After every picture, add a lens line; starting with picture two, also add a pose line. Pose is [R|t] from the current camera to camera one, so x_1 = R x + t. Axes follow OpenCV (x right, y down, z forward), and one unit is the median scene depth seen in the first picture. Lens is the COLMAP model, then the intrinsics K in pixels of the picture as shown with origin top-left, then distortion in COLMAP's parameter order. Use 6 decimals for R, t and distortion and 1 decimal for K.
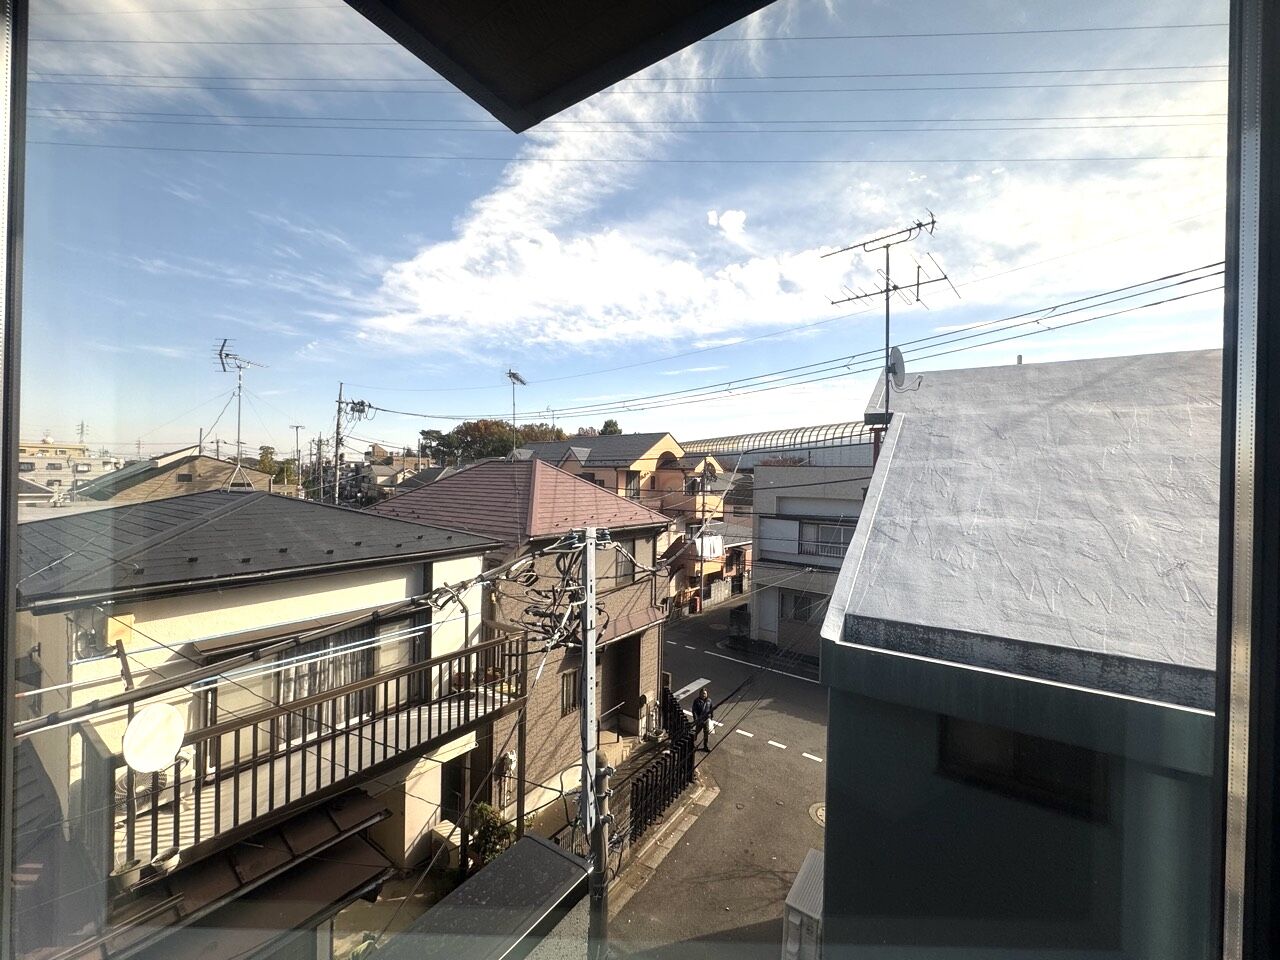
lens RADIAL K [[514.4, 0, 635.7], [0, 514.4, 478.7], [0, 0, 1]] dist [-0.005945, 0.000126]
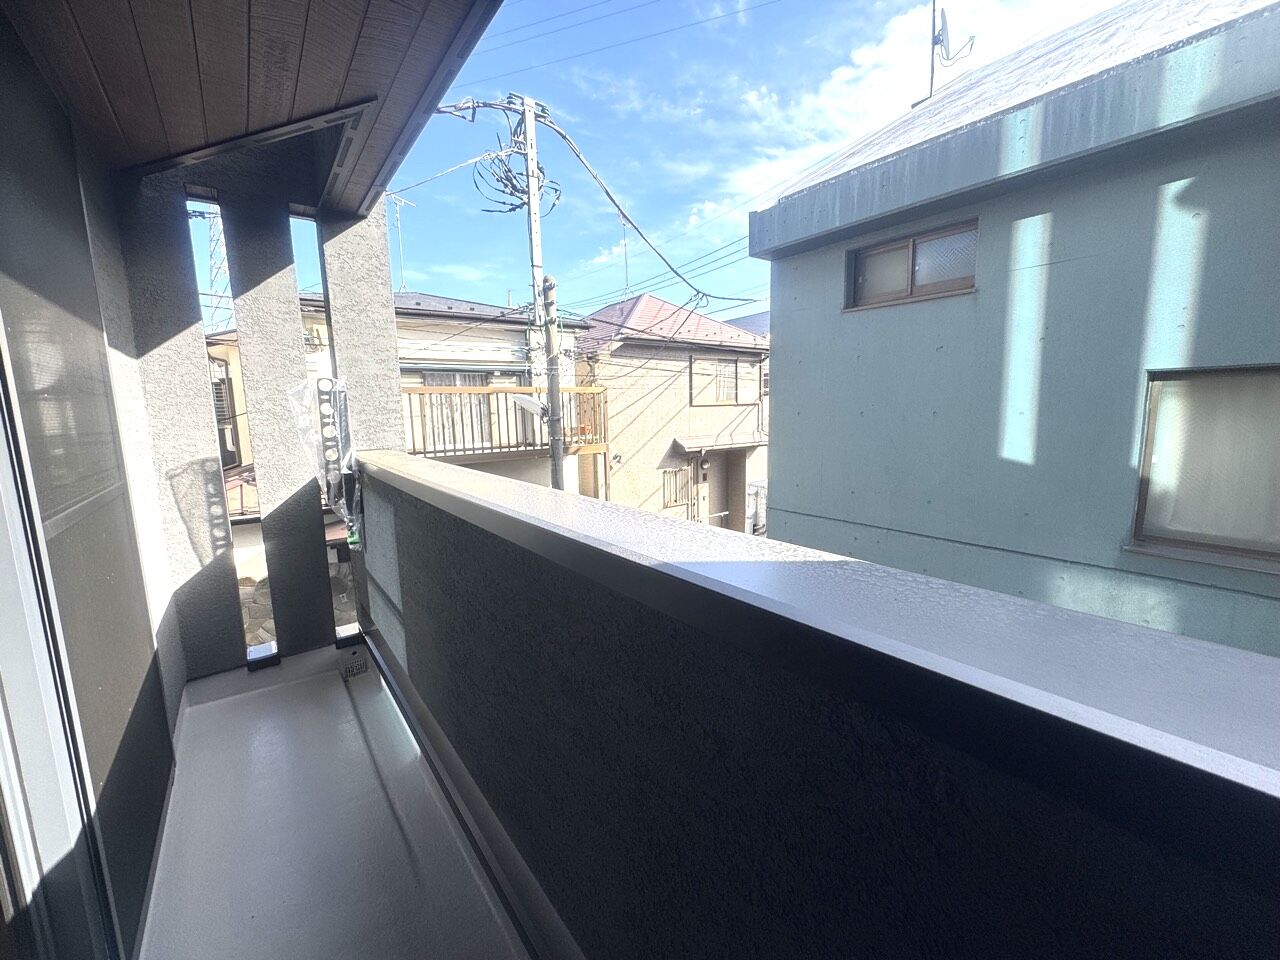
lens RADIAL K [[514.4, 0, 637.2], [0, 514.4, 479.8], [0, 0, 1]] dist [-0.005945, 0.000126]
pose [[0.947516, 0.009629, -0.319562, 0.619052], [0.036087, 0.989937, 0.136827, 0.905384], [0.317664, -0.141178, 0.937634, -0.320992]]
